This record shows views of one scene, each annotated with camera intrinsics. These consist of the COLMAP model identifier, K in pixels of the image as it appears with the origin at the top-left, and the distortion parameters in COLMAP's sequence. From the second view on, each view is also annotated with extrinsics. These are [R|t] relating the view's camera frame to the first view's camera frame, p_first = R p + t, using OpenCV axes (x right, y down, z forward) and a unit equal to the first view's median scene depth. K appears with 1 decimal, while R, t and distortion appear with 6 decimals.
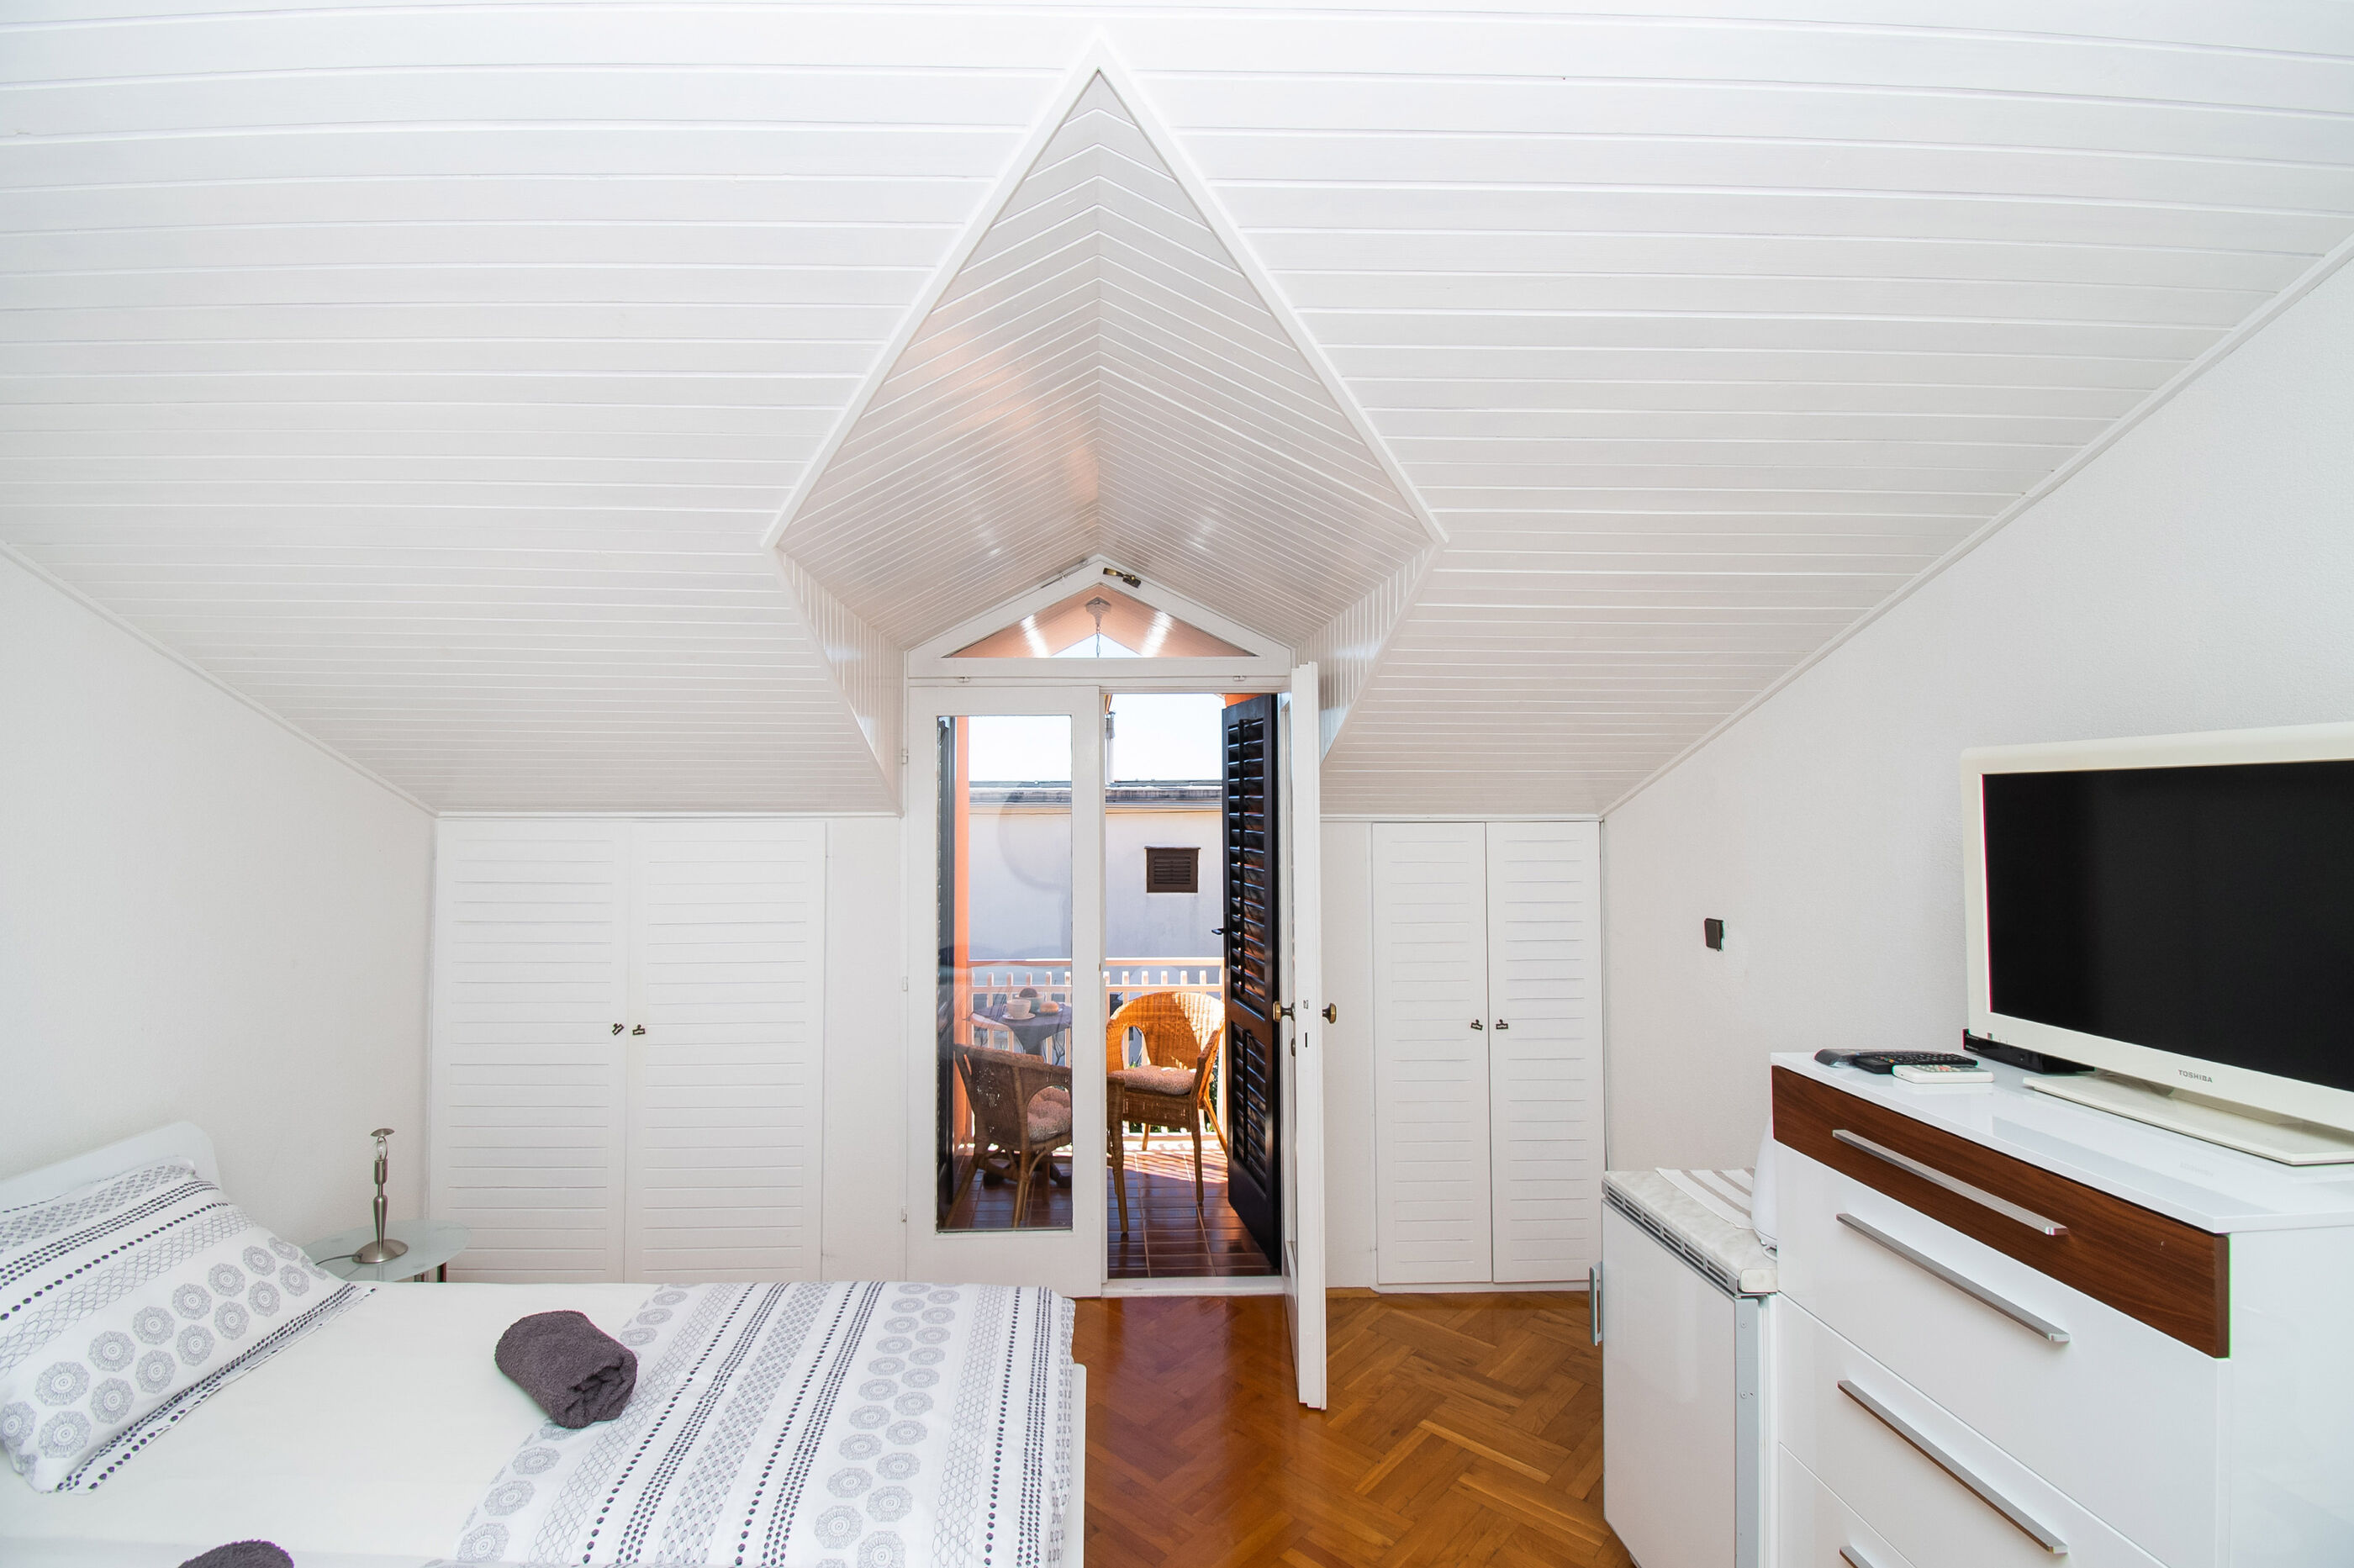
lens RADIAL K [[1085.5, 0, 1111.4], [0, 1085.5, 732.2], [0, 0, 1]] dist [-0.038428, -0.005365]
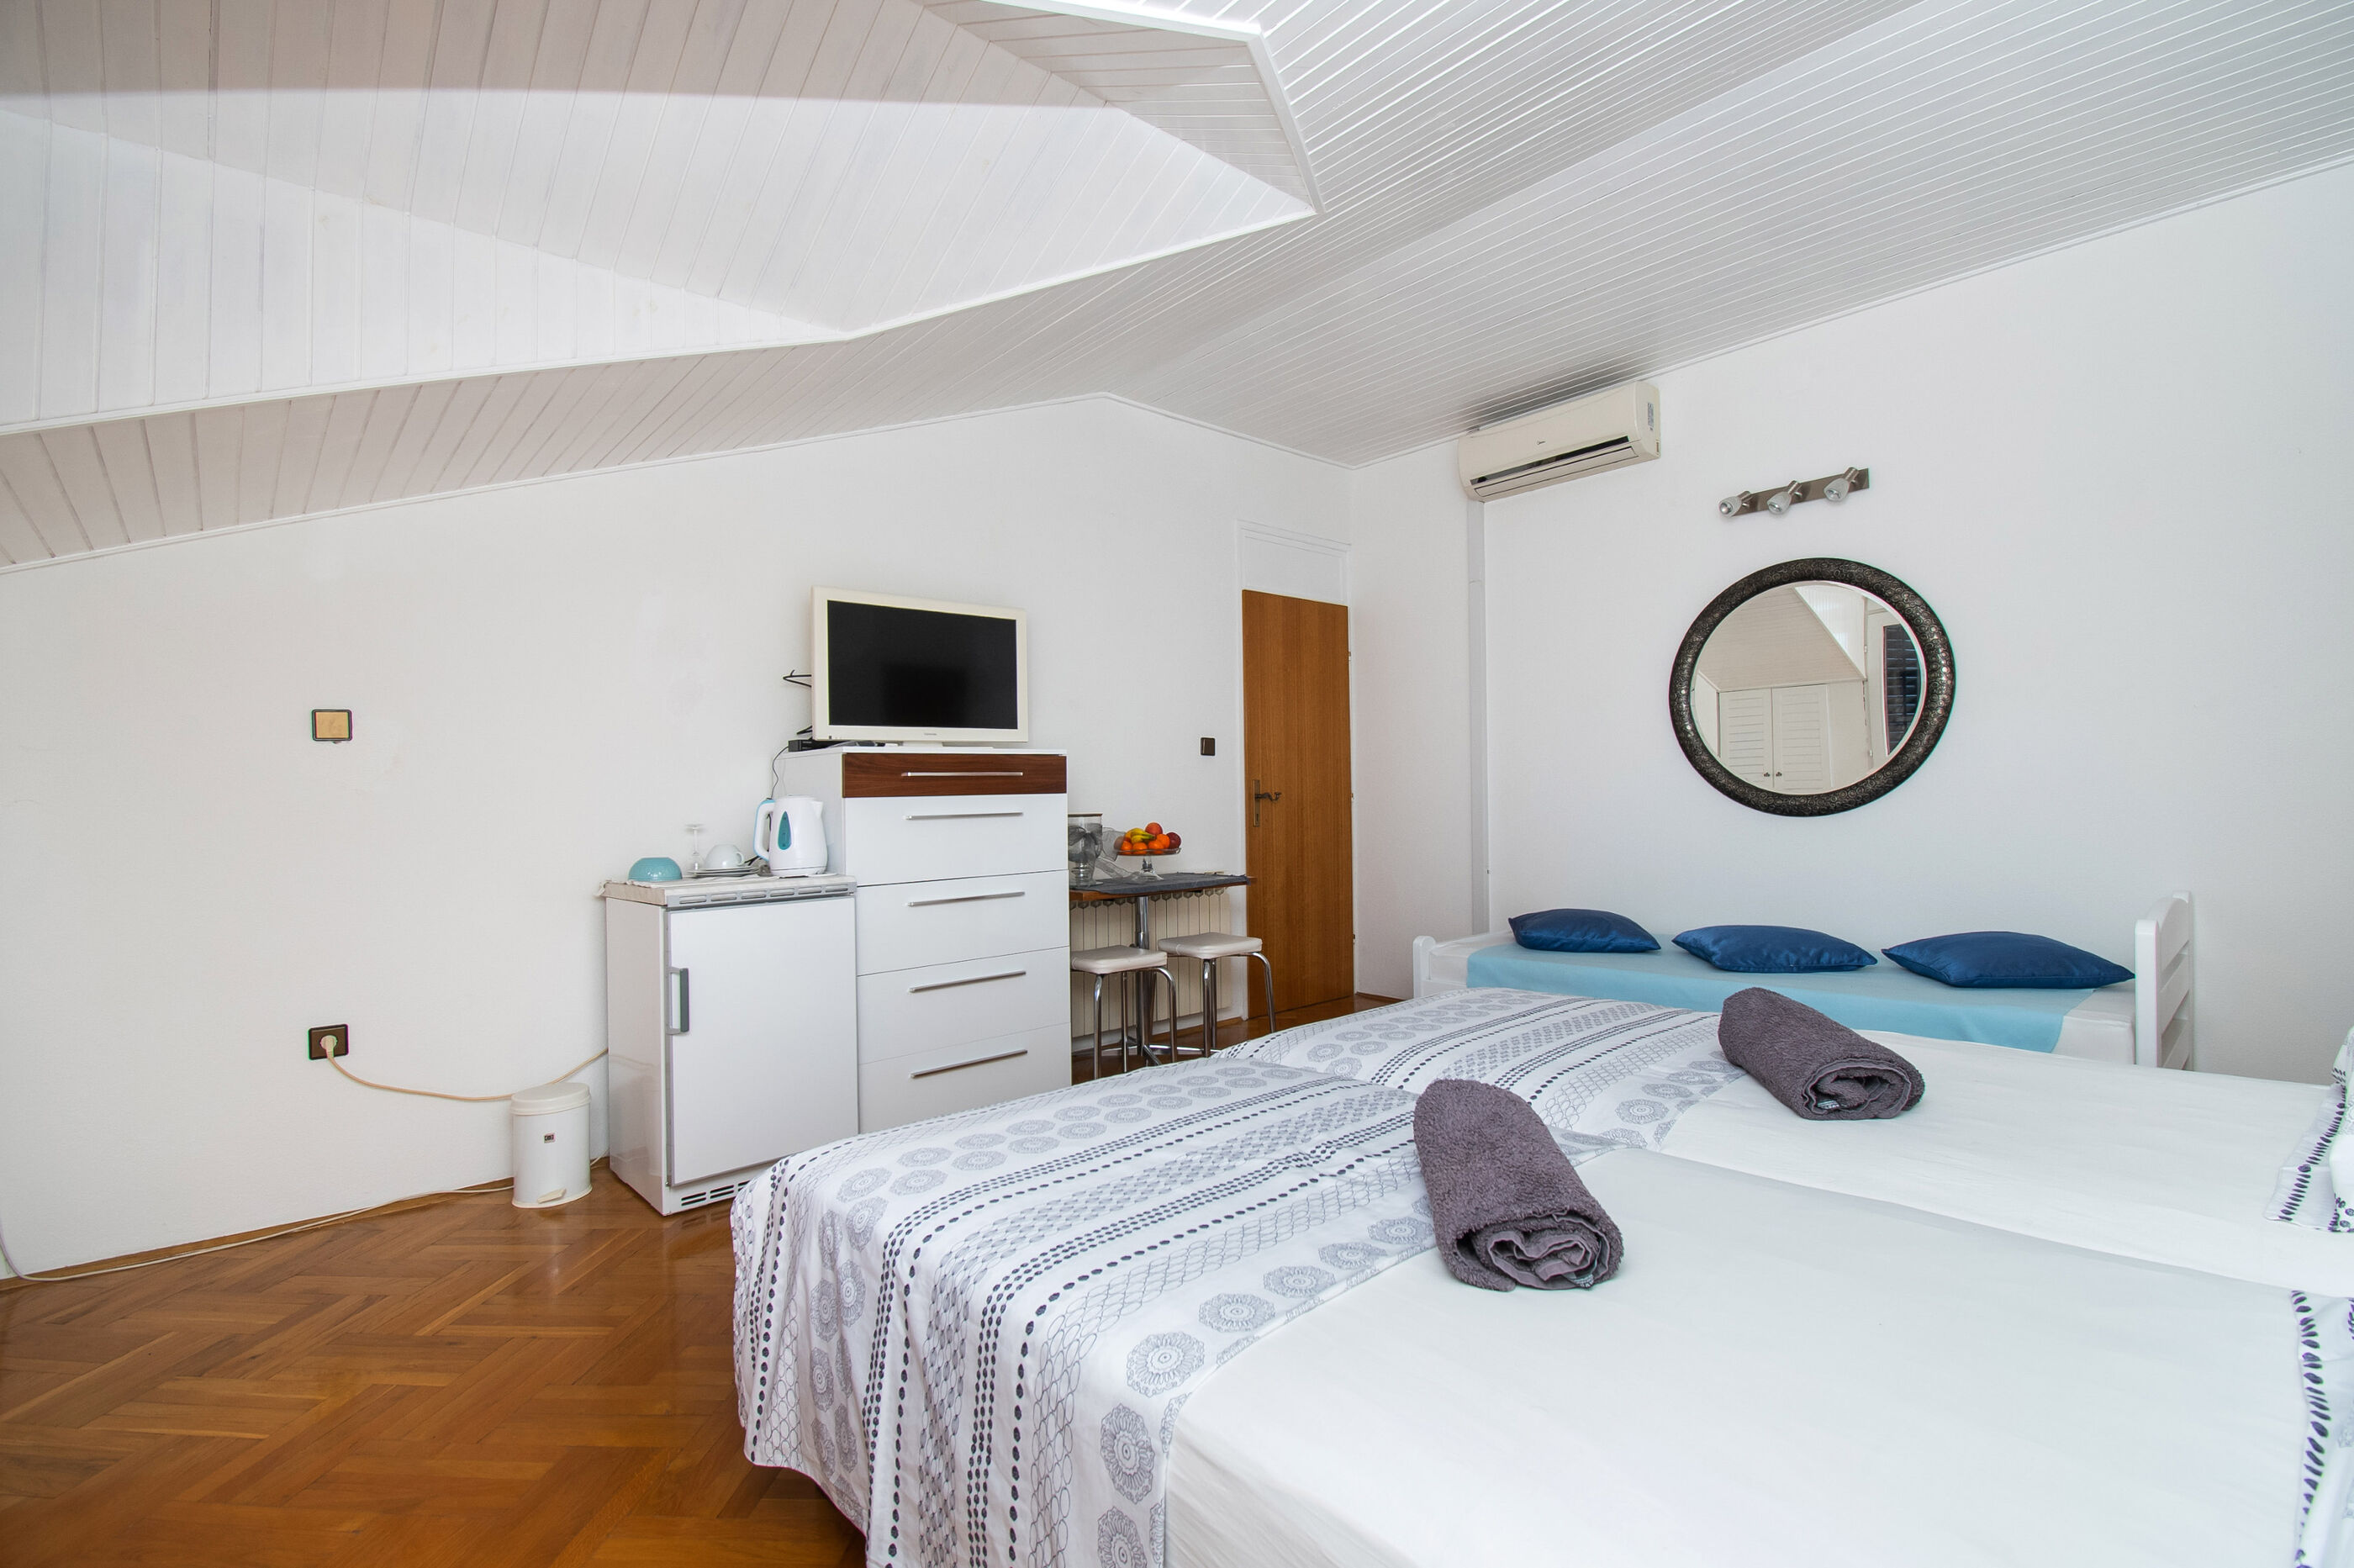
lens RADIAL K [[1078.8, 0, 1188.8], [0, 1078.8, 823.2], [0, 0, 1]] dist [-0.000942, -0.000254]
pose [[-0.666832, 0.003896, 0.745198, -0.632193], [-0.014775, 0.999721, -0.018448, 0.285758], [-0.745062, -0.023312, -0.666588, 1.103045]]
